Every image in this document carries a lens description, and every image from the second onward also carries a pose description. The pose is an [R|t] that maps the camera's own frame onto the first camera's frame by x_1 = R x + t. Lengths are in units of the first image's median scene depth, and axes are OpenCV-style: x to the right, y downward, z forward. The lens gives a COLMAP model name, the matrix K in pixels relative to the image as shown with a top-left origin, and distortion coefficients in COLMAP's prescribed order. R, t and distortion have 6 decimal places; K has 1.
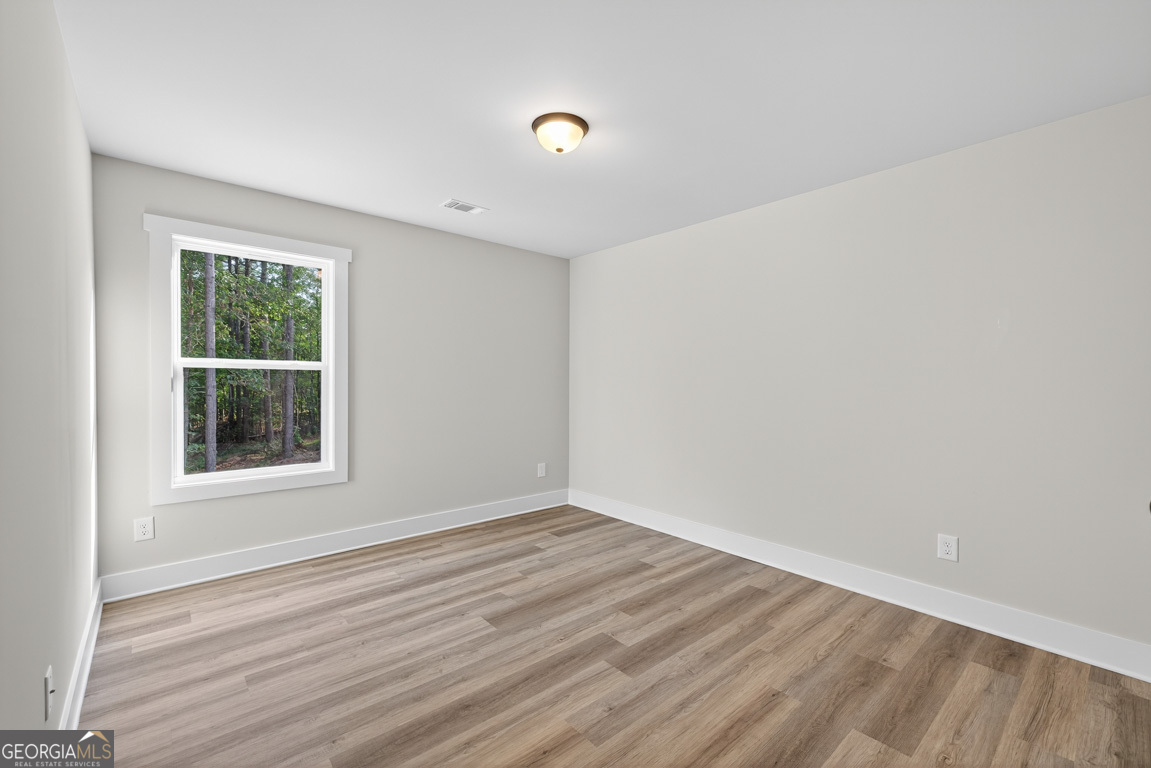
lens RADIAL K [[490.2, 0, 577.8], [0, 490.2, 376.6], [0, 0, 1]] dist [0.004479, 0.000170]
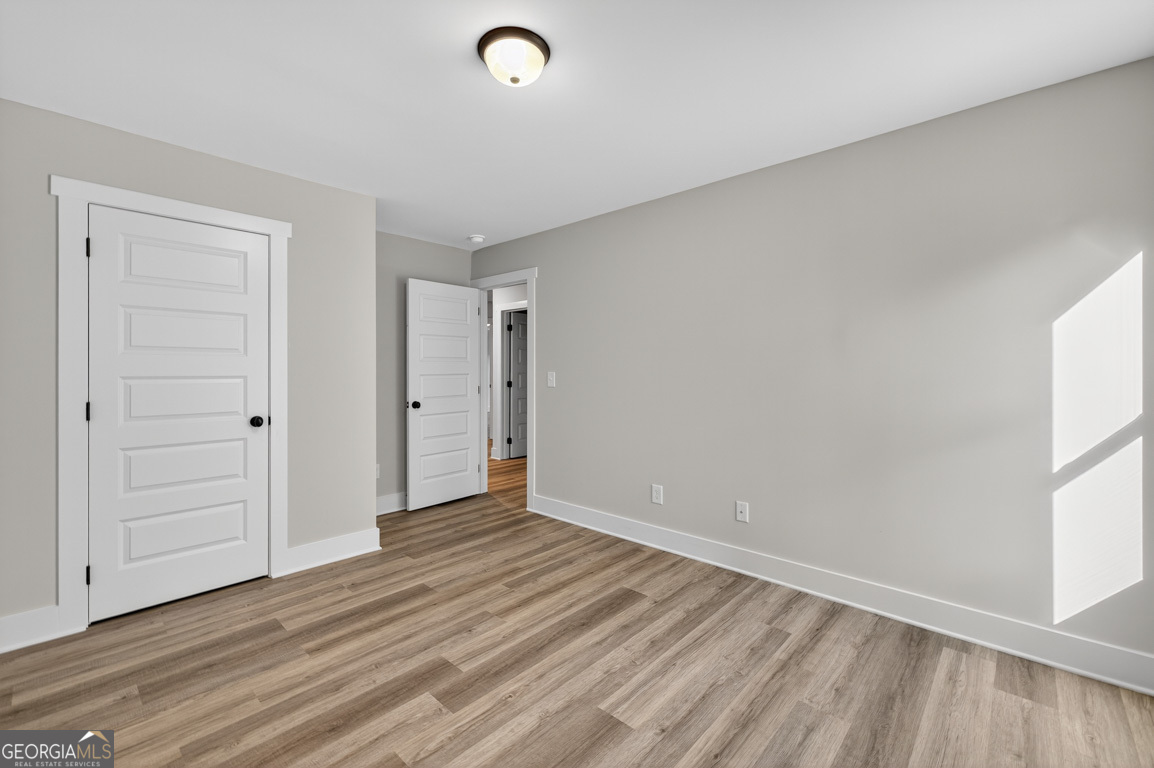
lens RADIAL K [[491.4, 0, 579.3], [0, 491.4, 376.6], [0, 0, 1]] dist [0.004479, 0.000170]
pose [[-0.993508, -0.005376, -0.113638, -0.055705], [-0.006339, 0.999947, 0.008113, 0.011308], [0.113588, 0.008781, -0.993489, 1.944209]]
